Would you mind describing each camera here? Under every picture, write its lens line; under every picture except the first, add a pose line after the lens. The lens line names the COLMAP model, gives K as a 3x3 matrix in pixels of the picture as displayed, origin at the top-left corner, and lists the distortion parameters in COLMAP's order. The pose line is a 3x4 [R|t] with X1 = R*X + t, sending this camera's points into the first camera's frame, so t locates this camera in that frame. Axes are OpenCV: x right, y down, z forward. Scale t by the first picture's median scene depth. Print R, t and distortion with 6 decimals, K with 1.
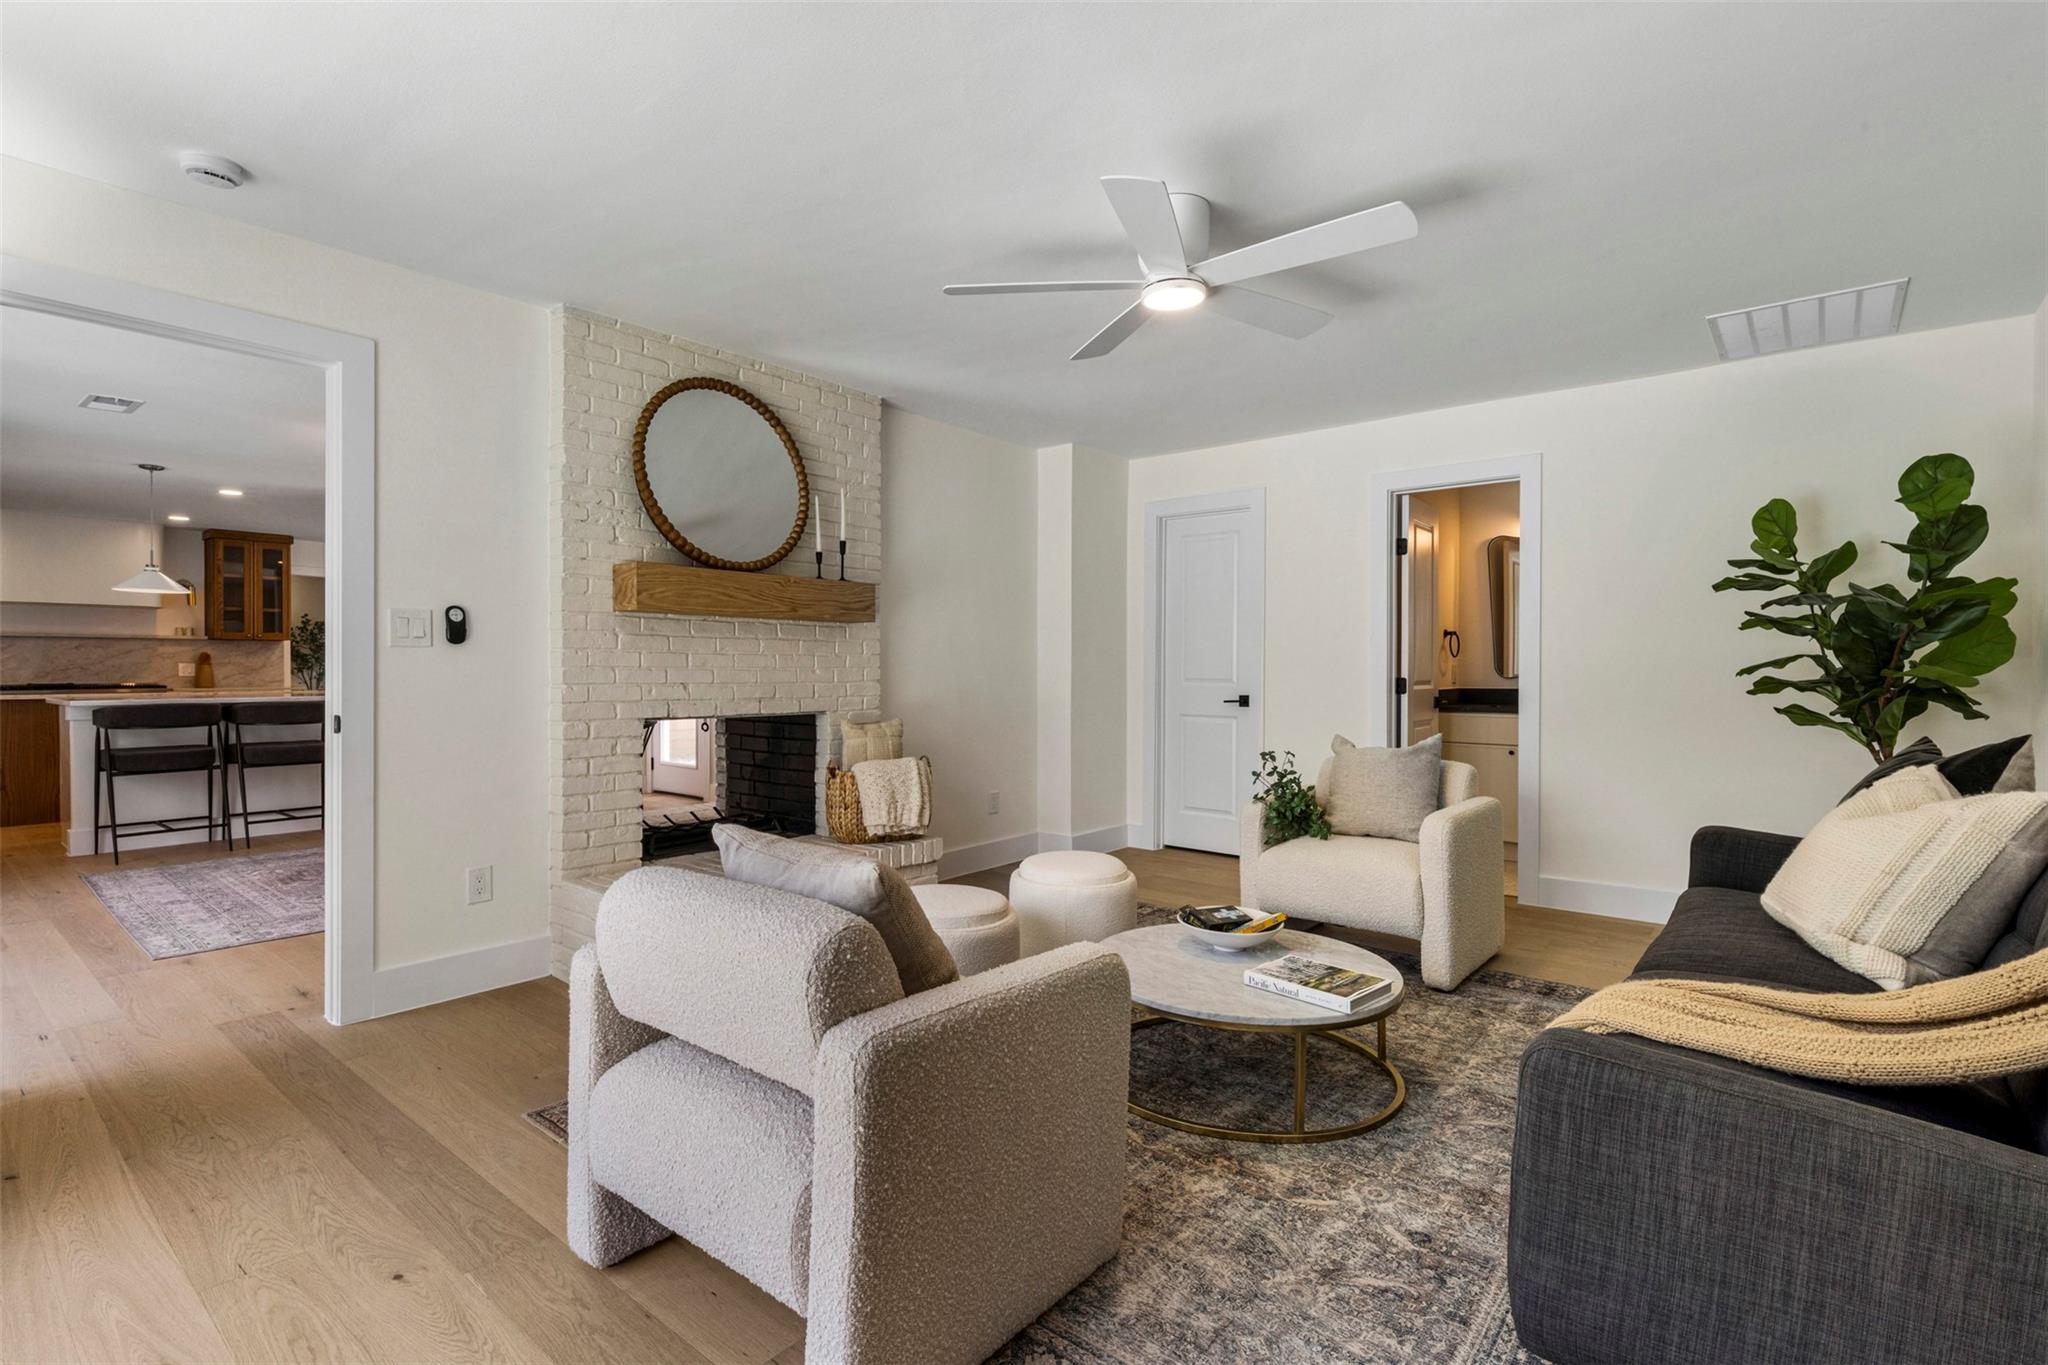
lens RADIAL K [[947.6, 0, 1024.0], [0, 947.6, 682.5], [0, 0, 1]] dist [-0.000572, -0.000120]
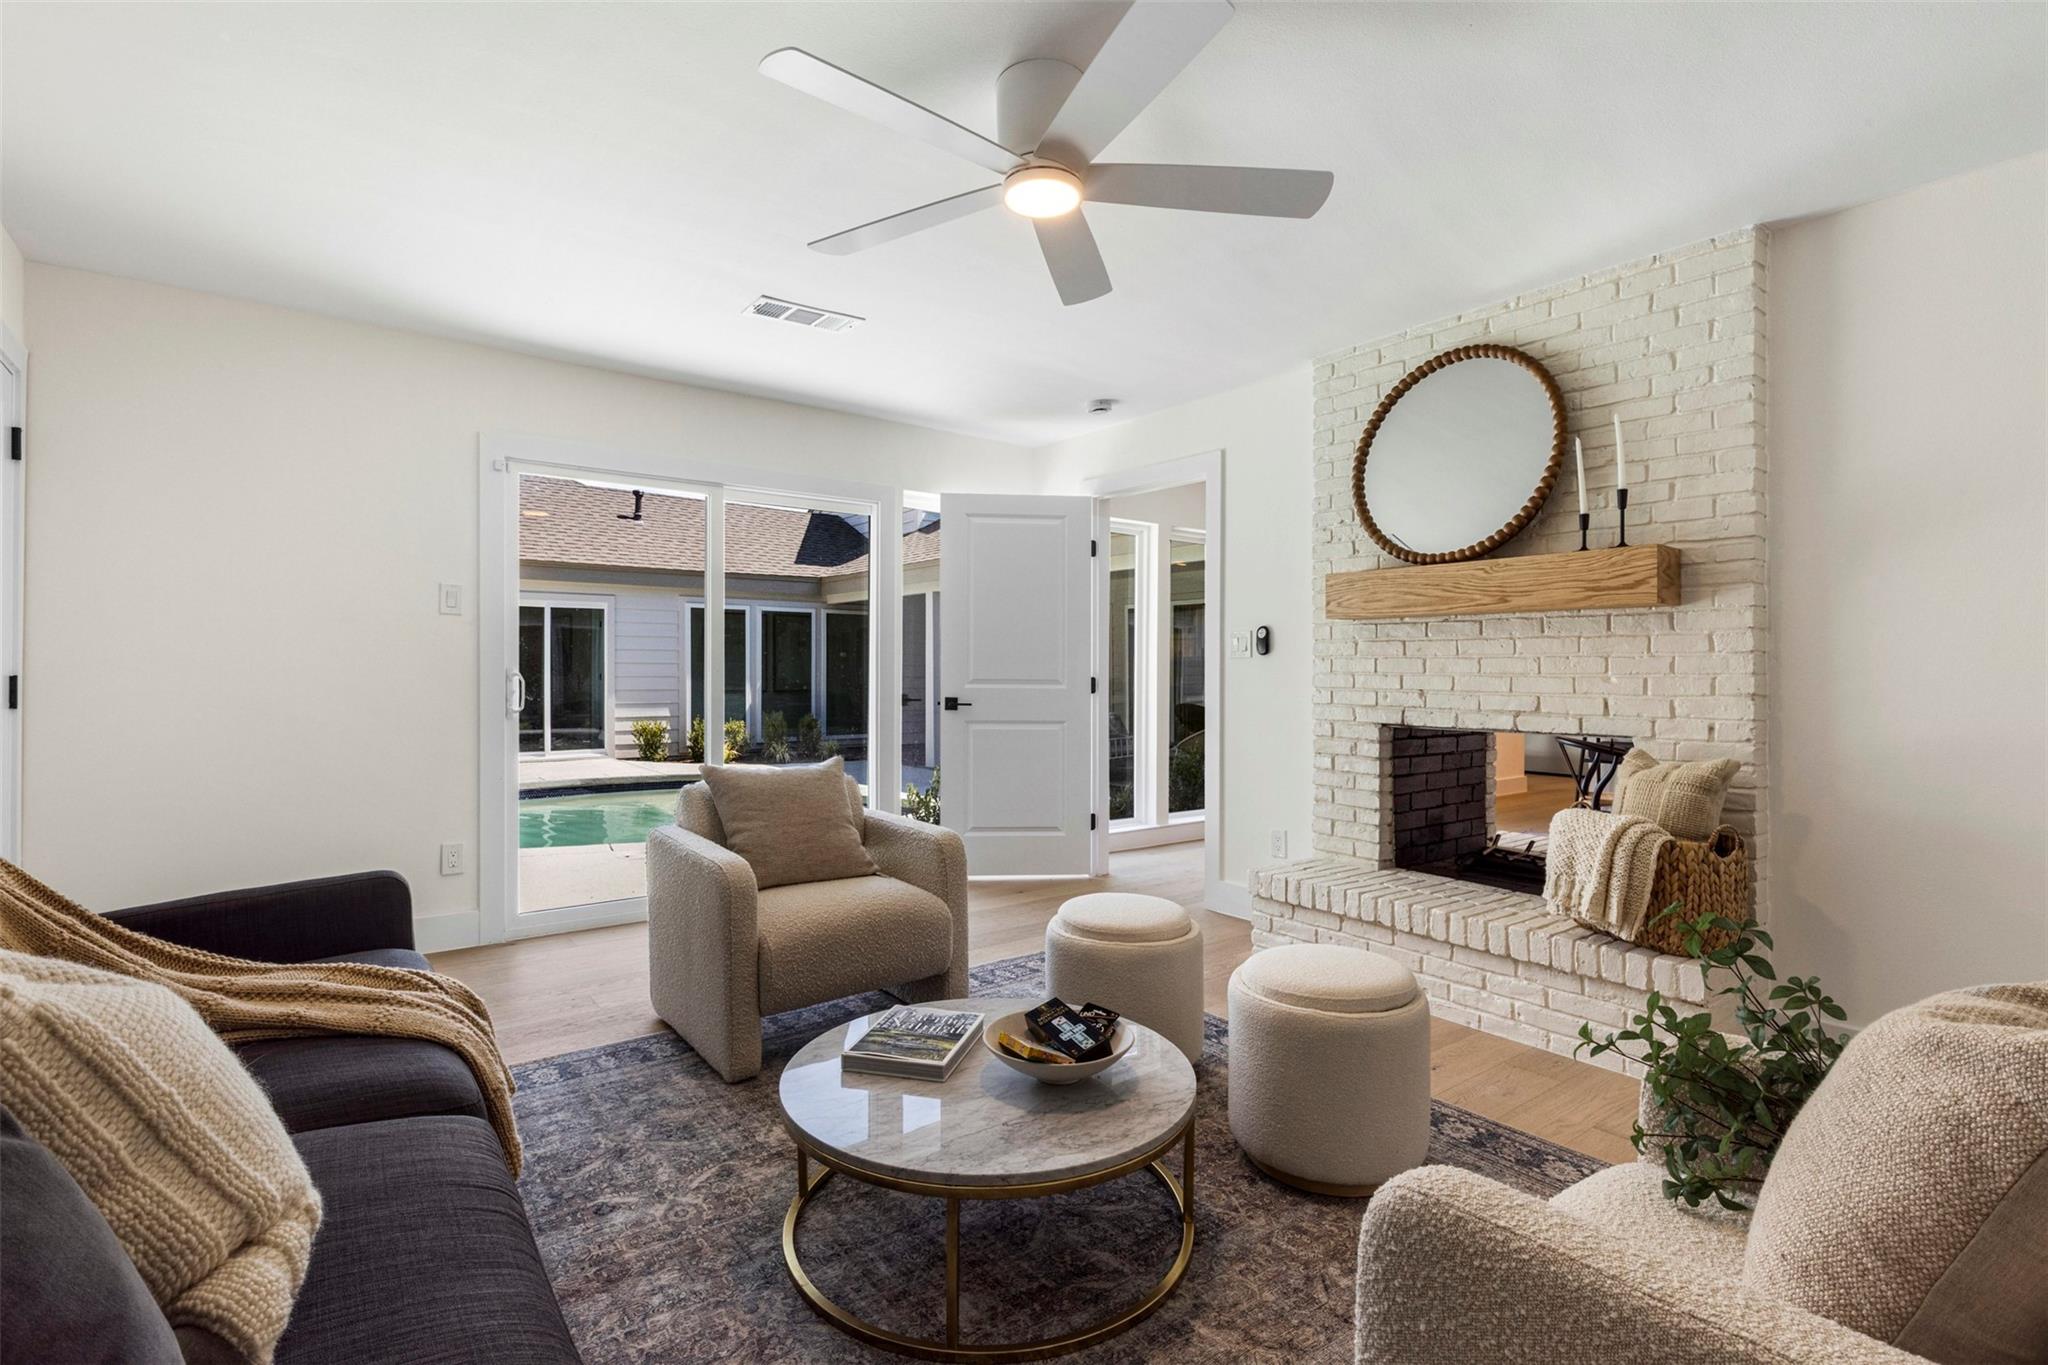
lens RADIAL K [[986.0, 0, 1019.7], [0, 986.0, 662.8], [0, 0, 1]] dist [0.000753, 0.000104]
pose [[-0.237019, -0.015379, -0.971383, 0.731127], [-0.020379, 0.999733, -0.010855, -0.007984], [0.971291, 0.017223, -0.237270, 0.899528]]
